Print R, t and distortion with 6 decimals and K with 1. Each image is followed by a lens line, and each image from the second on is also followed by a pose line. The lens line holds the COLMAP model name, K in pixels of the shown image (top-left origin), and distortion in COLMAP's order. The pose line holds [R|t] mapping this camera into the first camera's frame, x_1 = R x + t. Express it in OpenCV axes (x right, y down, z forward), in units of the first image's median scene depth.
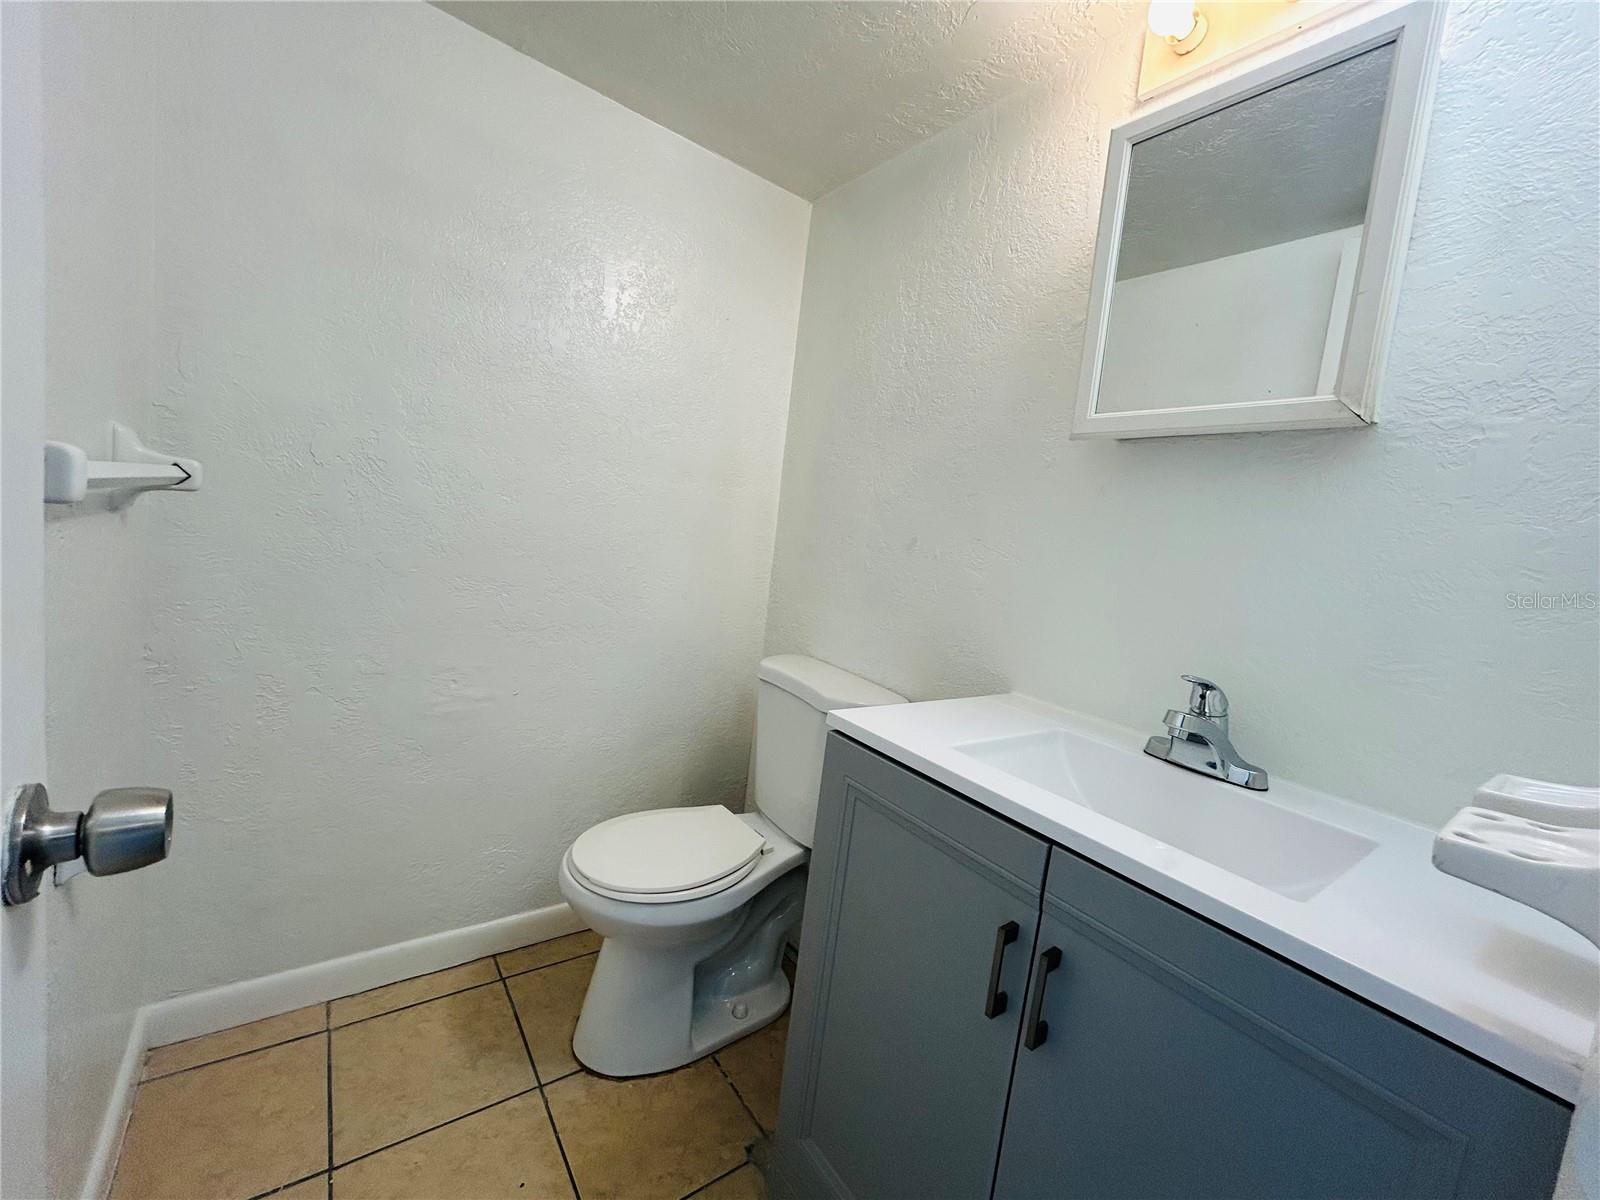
lens RADIAL K [[641.1, 0, 805.6], [0, 641.1, 597.9], [0, 0, 1]] dist [0.000254, -0.000260]
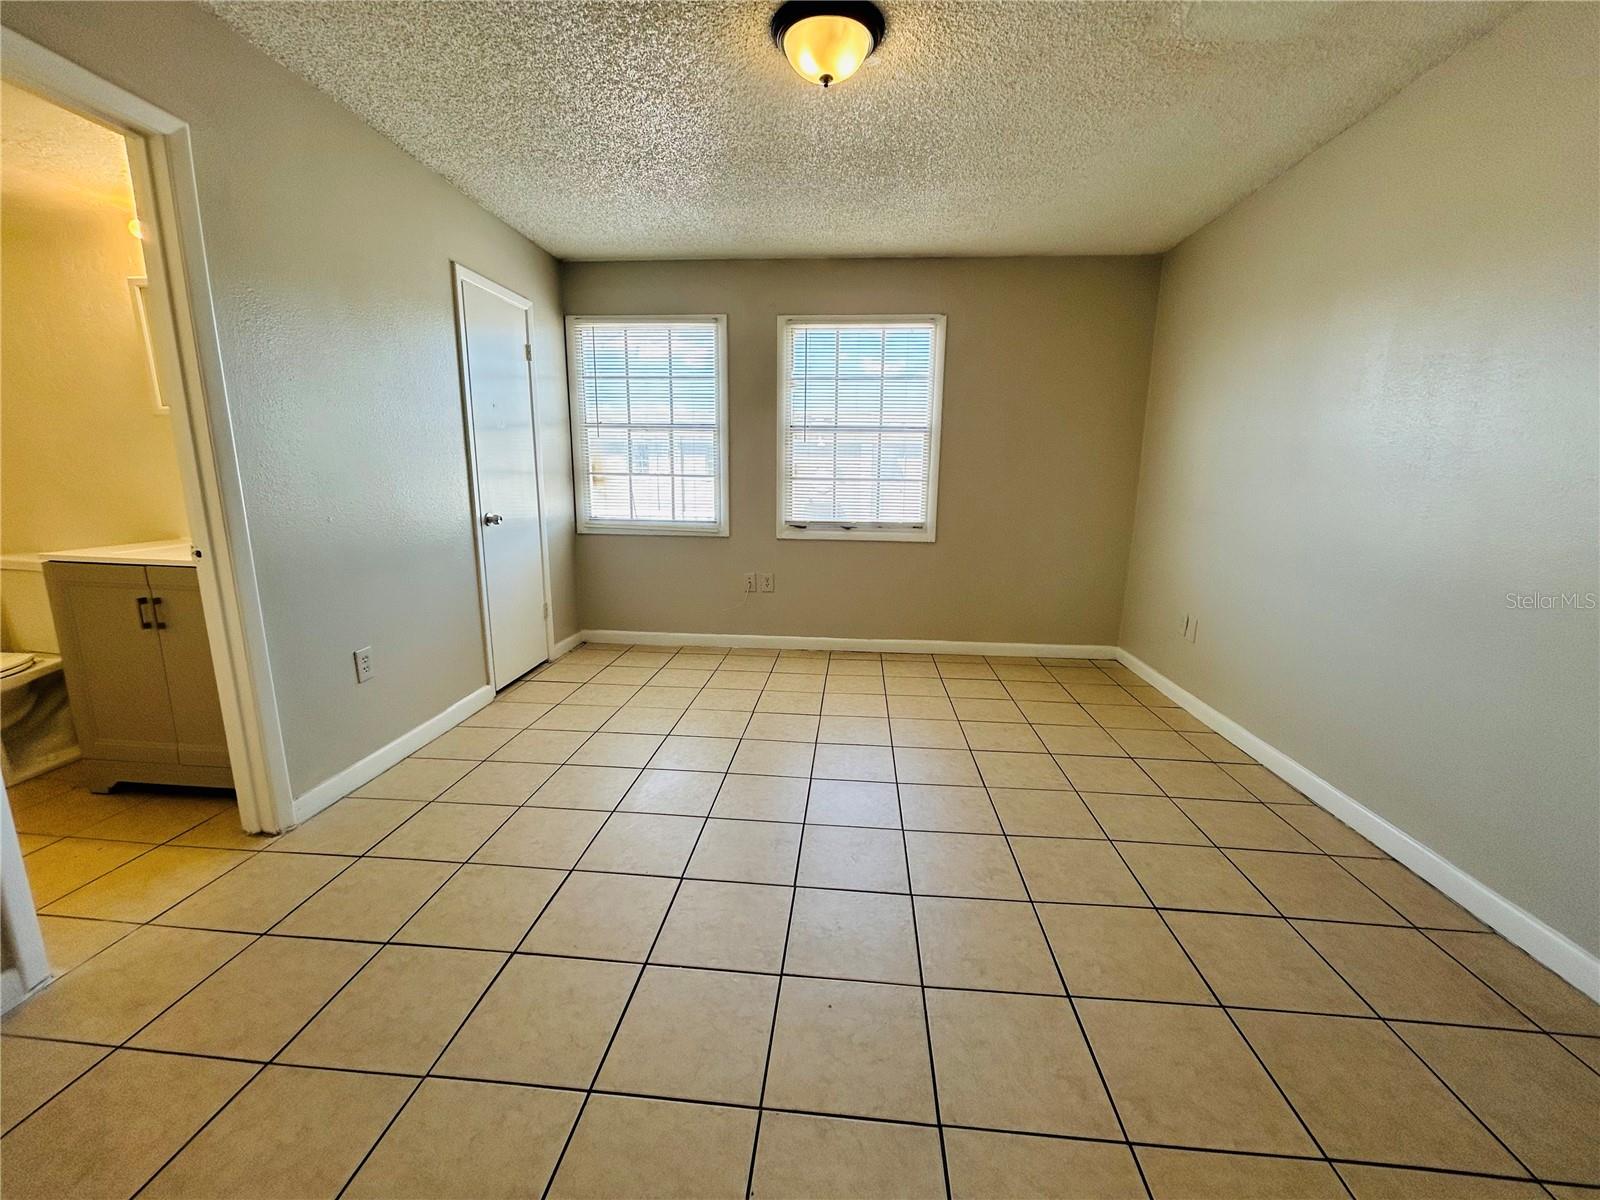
lens RADIAL K [[641.1, 0, 805.6], [0, 641.1, 597.9], [0, 0, 1]] dist [0.000254, -0.000260]
pose [[0.664443, -0.249028, 0.704628, 0.243233], [0.135826, 0.967386, 0.213812, 0.260753], [-0.734893, -0.046360, 0.676597, -2.941143]]
